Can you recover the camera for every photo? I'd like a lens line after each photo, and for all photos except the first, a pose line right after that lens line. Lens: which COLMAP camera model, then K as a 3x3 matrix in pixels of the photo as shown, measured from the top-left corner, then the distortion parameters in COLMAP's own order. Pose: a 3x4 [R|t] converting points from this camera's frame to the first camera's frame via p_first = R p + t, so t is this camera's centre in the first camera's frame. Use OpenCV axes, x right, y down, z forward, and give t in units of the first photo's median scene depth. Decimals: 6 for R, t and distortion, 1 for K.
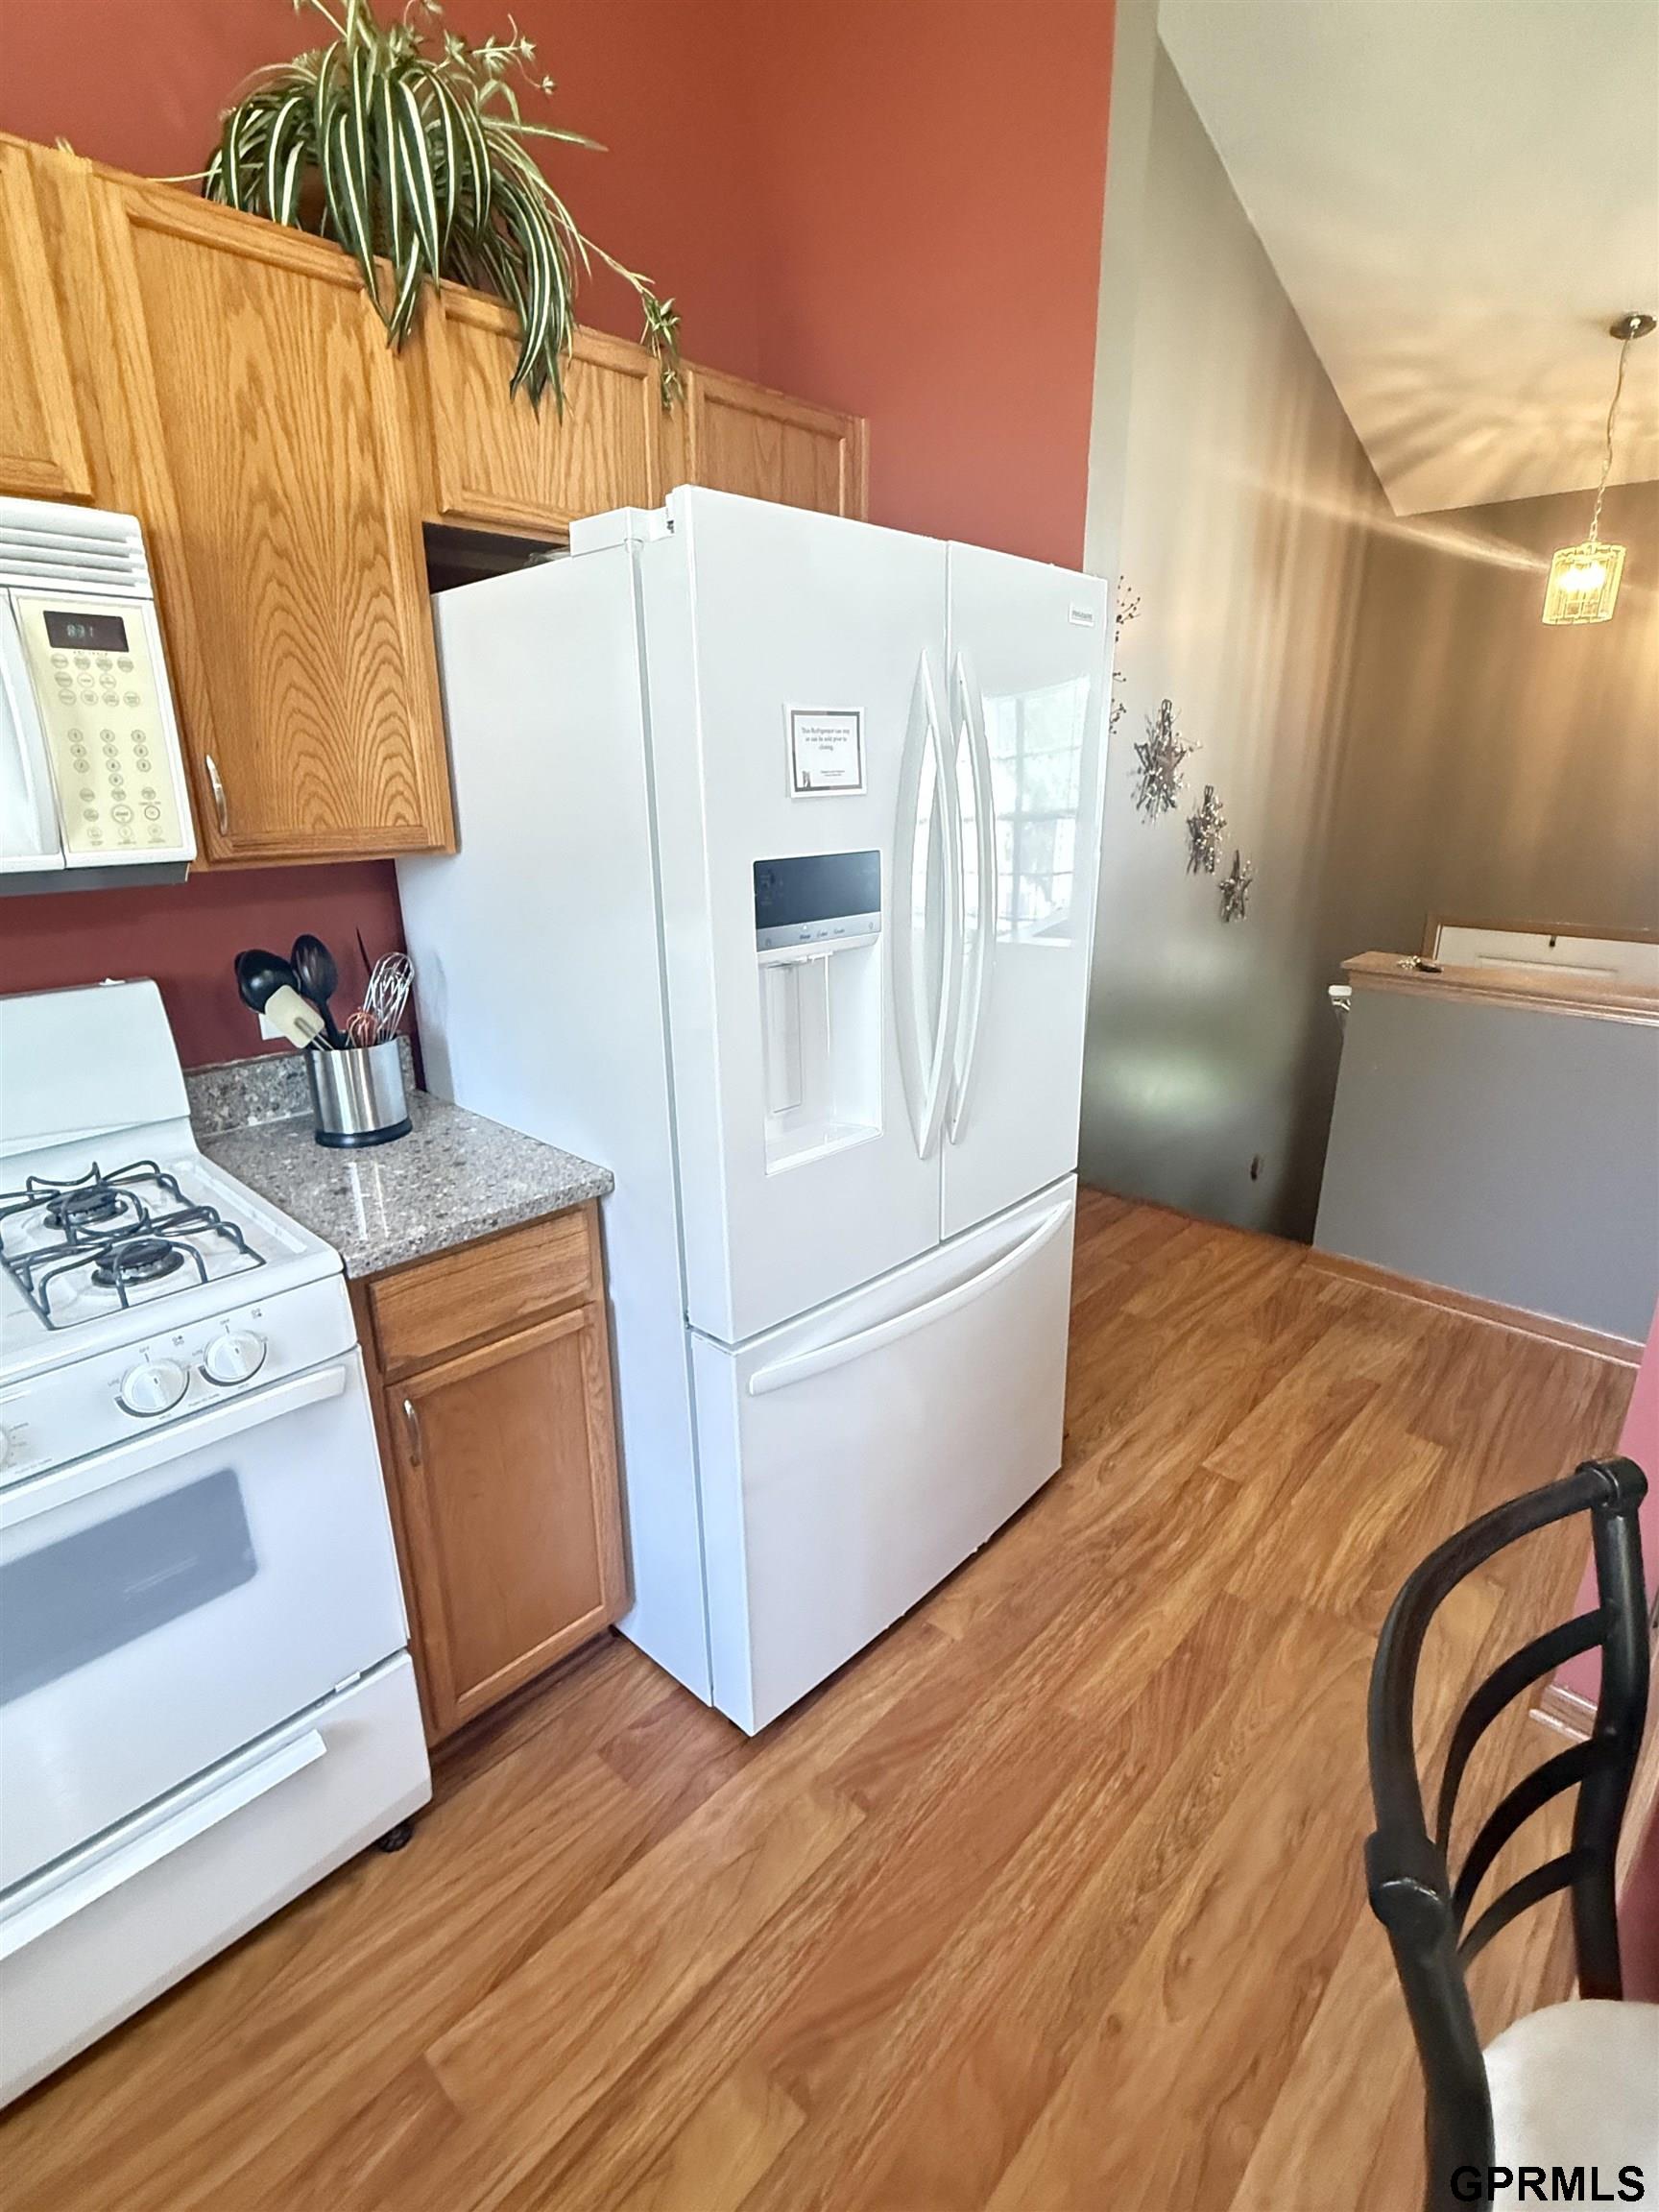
lens RADIAL K [[1065.4, 0, 829.5], [0, 1065.4, 1106.0], [0, 0, 1]] dist [0.000812, -0.000156]
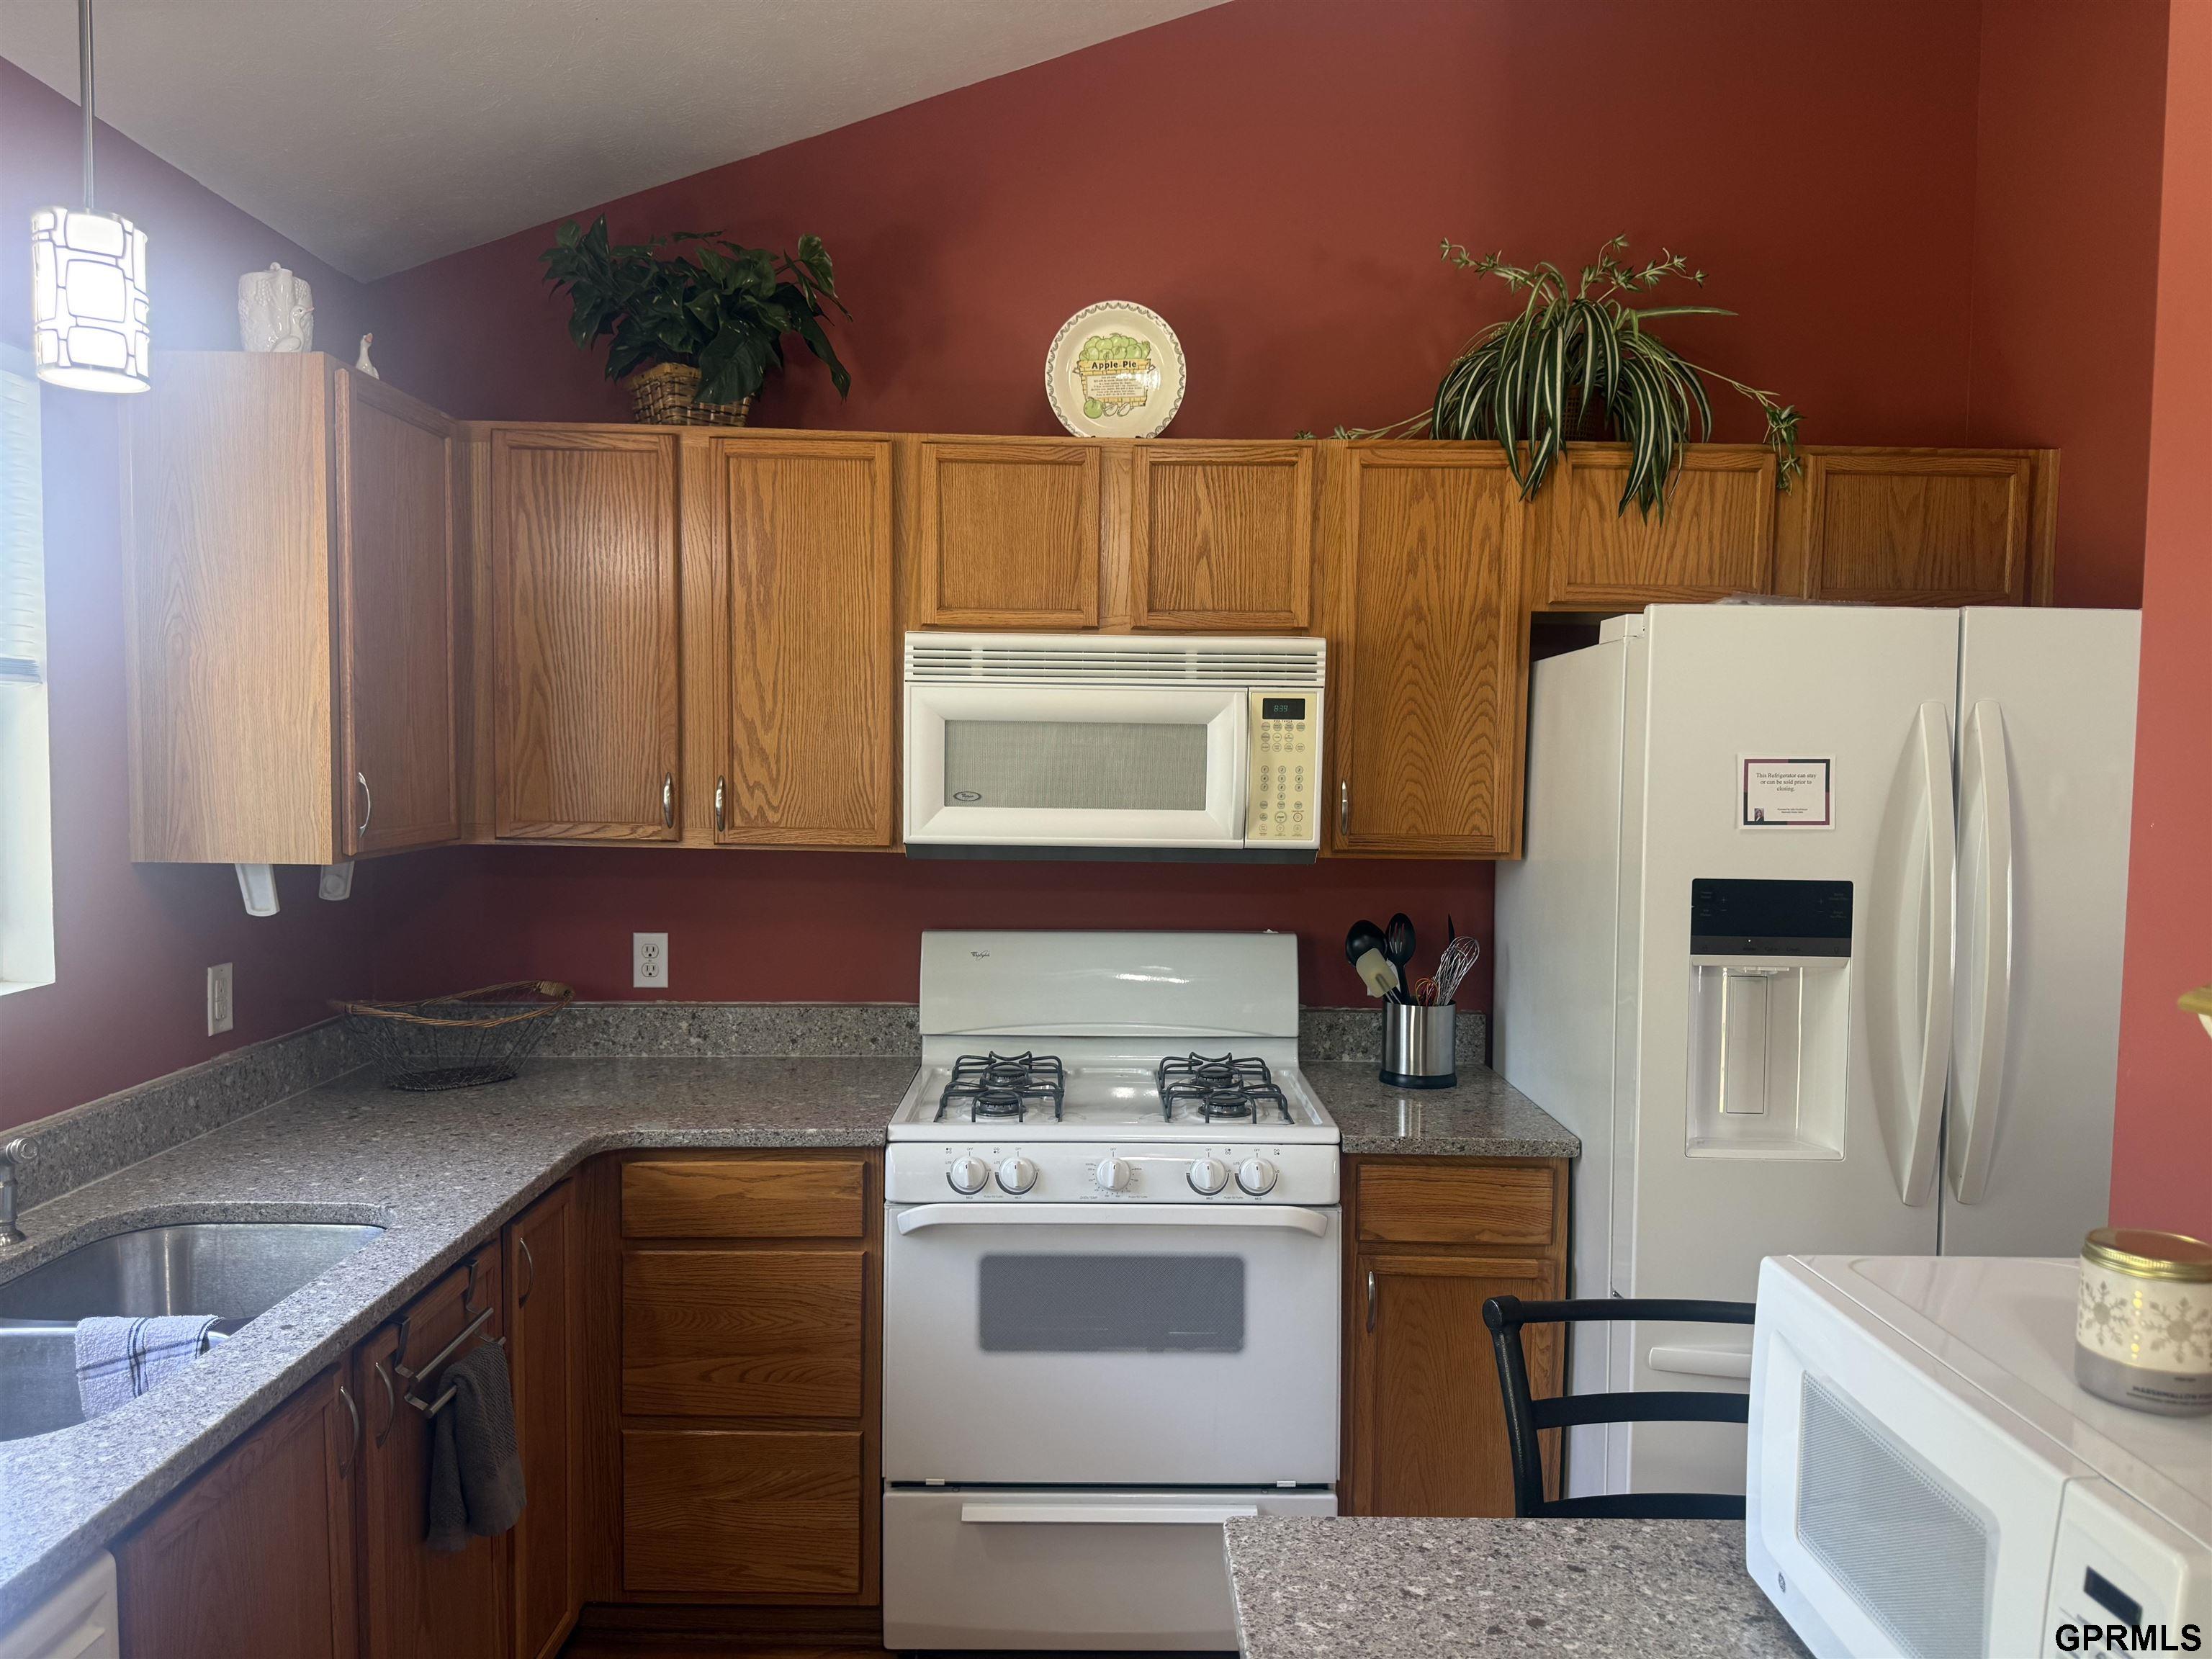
lens RADIAL K [[1548.0, 0, 1106.0], [0, 1548.0, 829.5], [0, 0, 1]] dist [0.061117, -0.064491]
pose [[0.699867, 0.051623, -0.712406, 0.656989], [-0.235178, 0.958426, -0.161588, 0.143729], [0.674447, 0.280632, 0.682911, -0.605980]]
